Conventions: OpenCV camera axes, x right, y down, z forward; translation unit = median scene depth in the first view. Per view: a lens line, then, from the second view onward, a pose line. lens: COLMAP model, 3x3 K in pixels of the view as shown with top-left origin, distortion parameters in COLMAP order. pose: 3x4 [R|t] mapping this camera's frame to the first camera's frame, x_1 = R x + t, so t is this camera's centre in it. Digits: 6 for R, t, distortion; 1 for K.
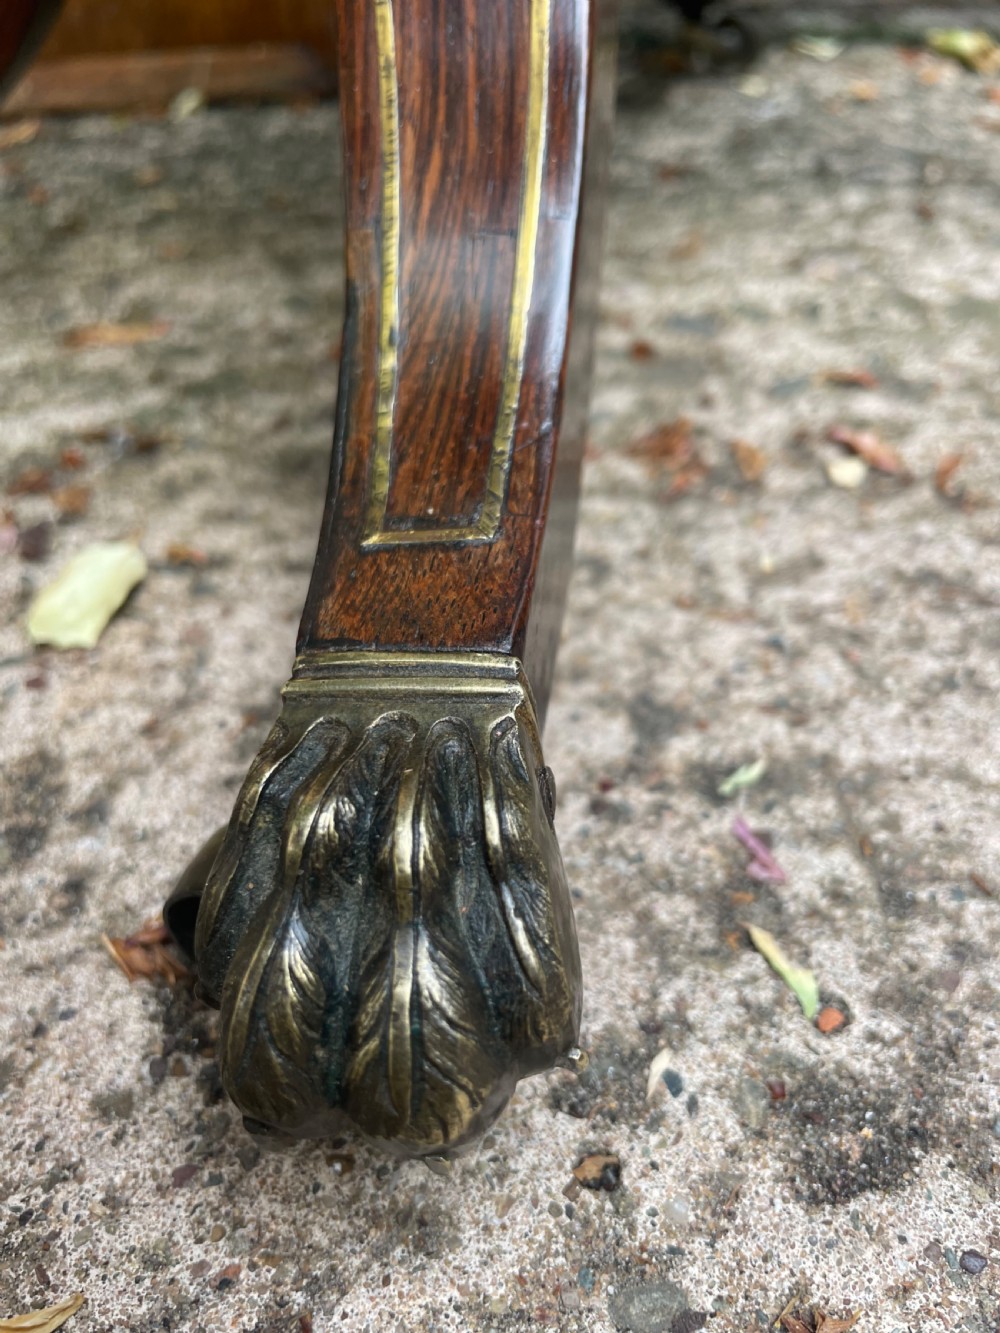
lens RADIAL K [[1087.0, 0, 513.2], [0, 1087.0, 669.3], [0, 0, 1]] dist [0.007301, -0.013165]
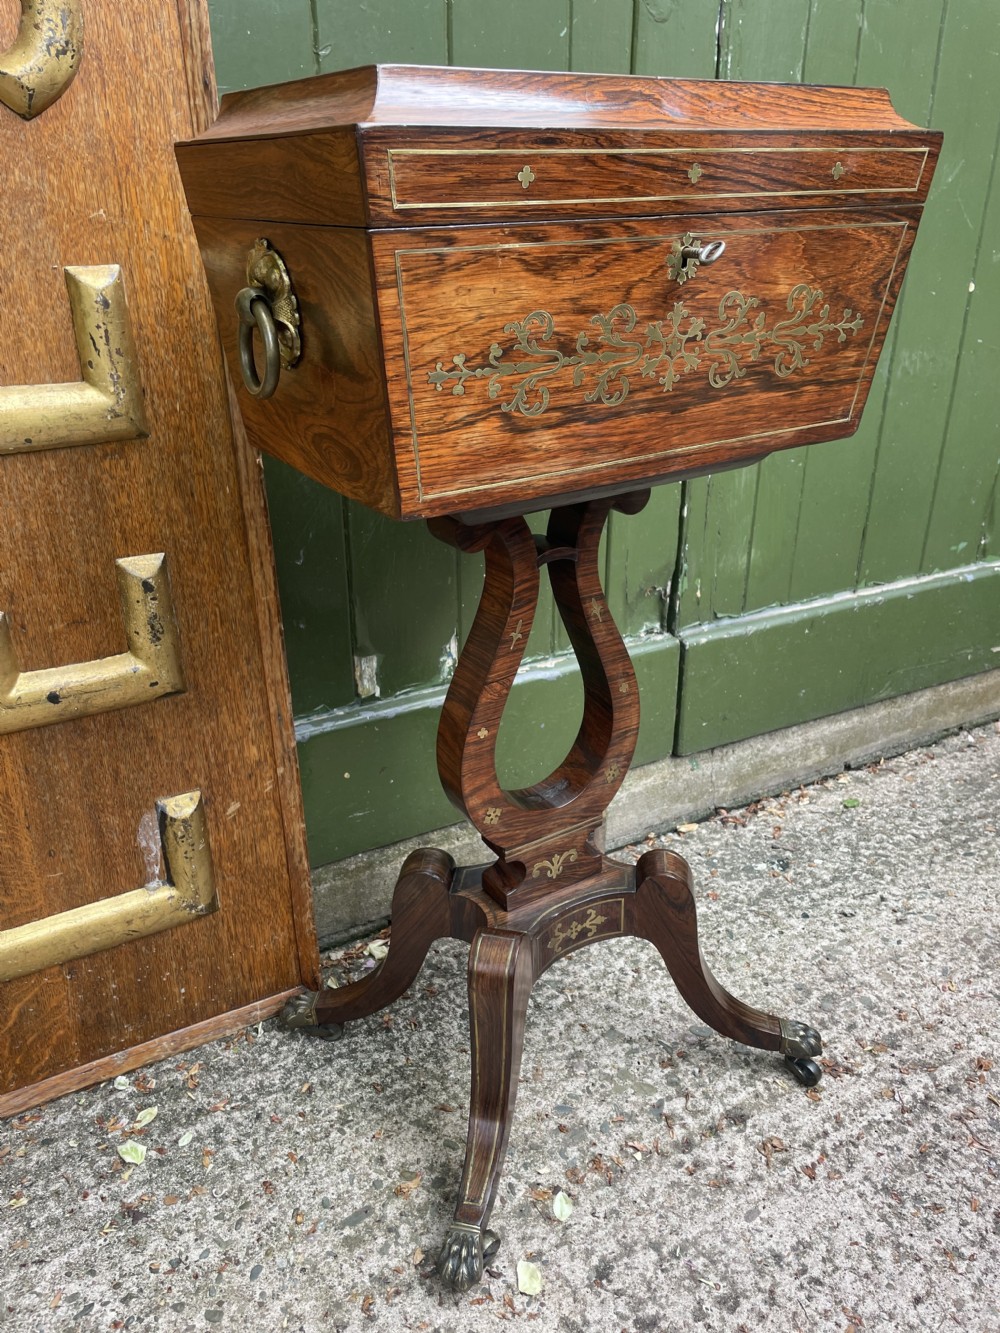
lens RADIAL K [[1016.6, 0, 507.2], [0, 1016.6, 657.8], [0, 0, 1]] dist [0.082305, -0.117402]
pose [[0.811550, -0.183192, 0.554821, -2.606866], [0.340287, 0.920103, -0.193944, -1.788507], [-0.474964, 0.346194, 0.809048, -3.535767]]
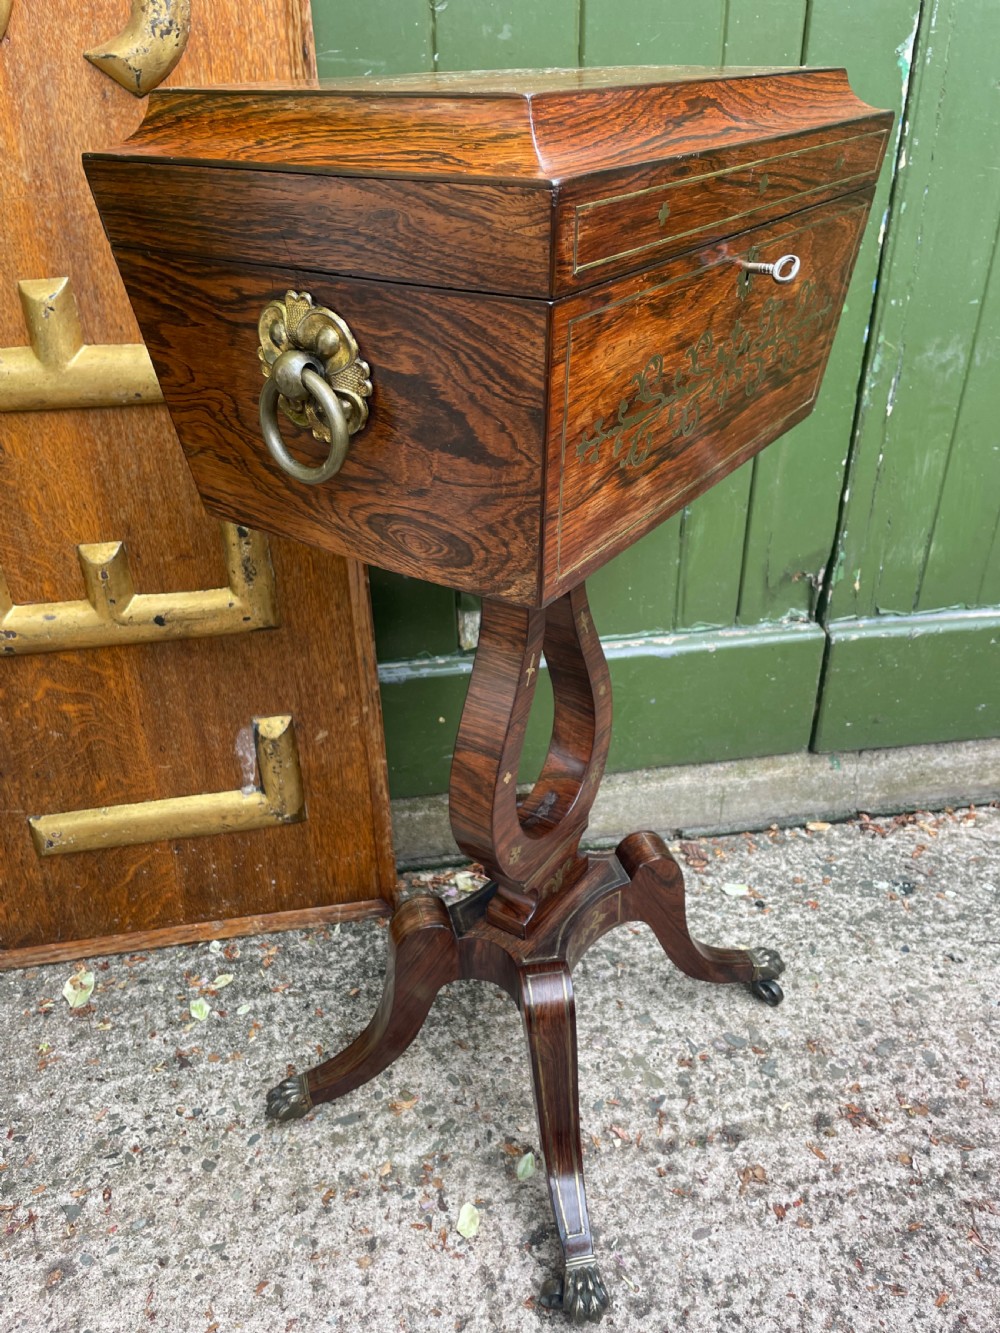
lens RADIAL K [[1016.6, 0, 515.1], [0, 1016.6, 668.4], [0, 0, 1]] dist [0.082305, -0.117402]
pose [[0.962397, -0.097471, 0.253559, -1.247836], [0.141113, 0.976972, -0.160041, -1.878011], [-0.232120, 0.189803, 0.953989, -4.206375]]
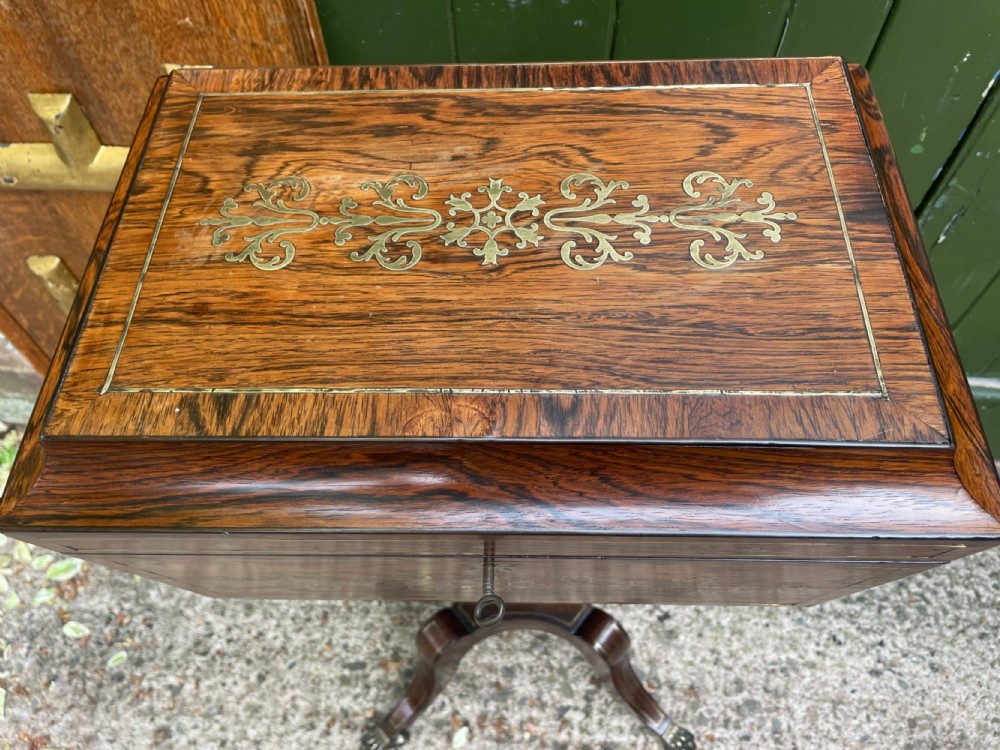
lens RADIAL K [[762.6, 0, 508.0], [0, 762.6, 364.8], [0, 0, 1]] dist [0.082305, -0.117402]
pose [[0.998907, -0.005614, 0.046397, -0.000226], [-0.009186, 0.949807, 0.312703, -4.703446], [-0.045824, -0.312788, 0.948717, -3.343670]]
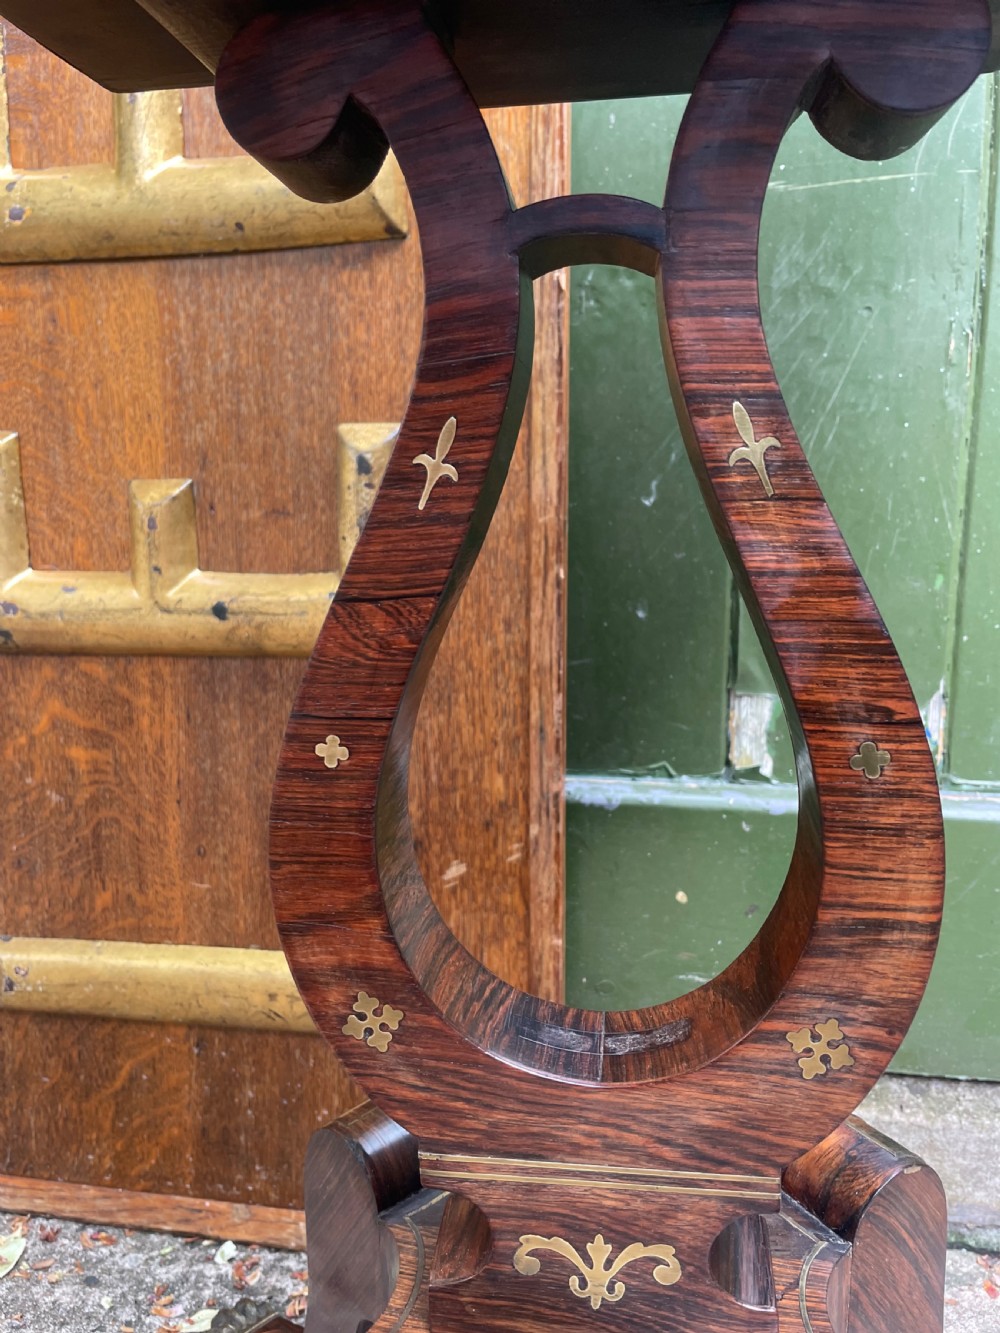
lens RADIAL K [[1034.7, 0, 502.3], [0, 1034.7, 682.2], [0, 0, 1]] dist [0.068772, -0.108746]
pose [[0.995186, 0.061067, -0.076655, -0.459993], [-0.090667, 0.870626, -0.483519, -1.515685], [0.037211, 0.488141, 0.871971, -1.308817]]
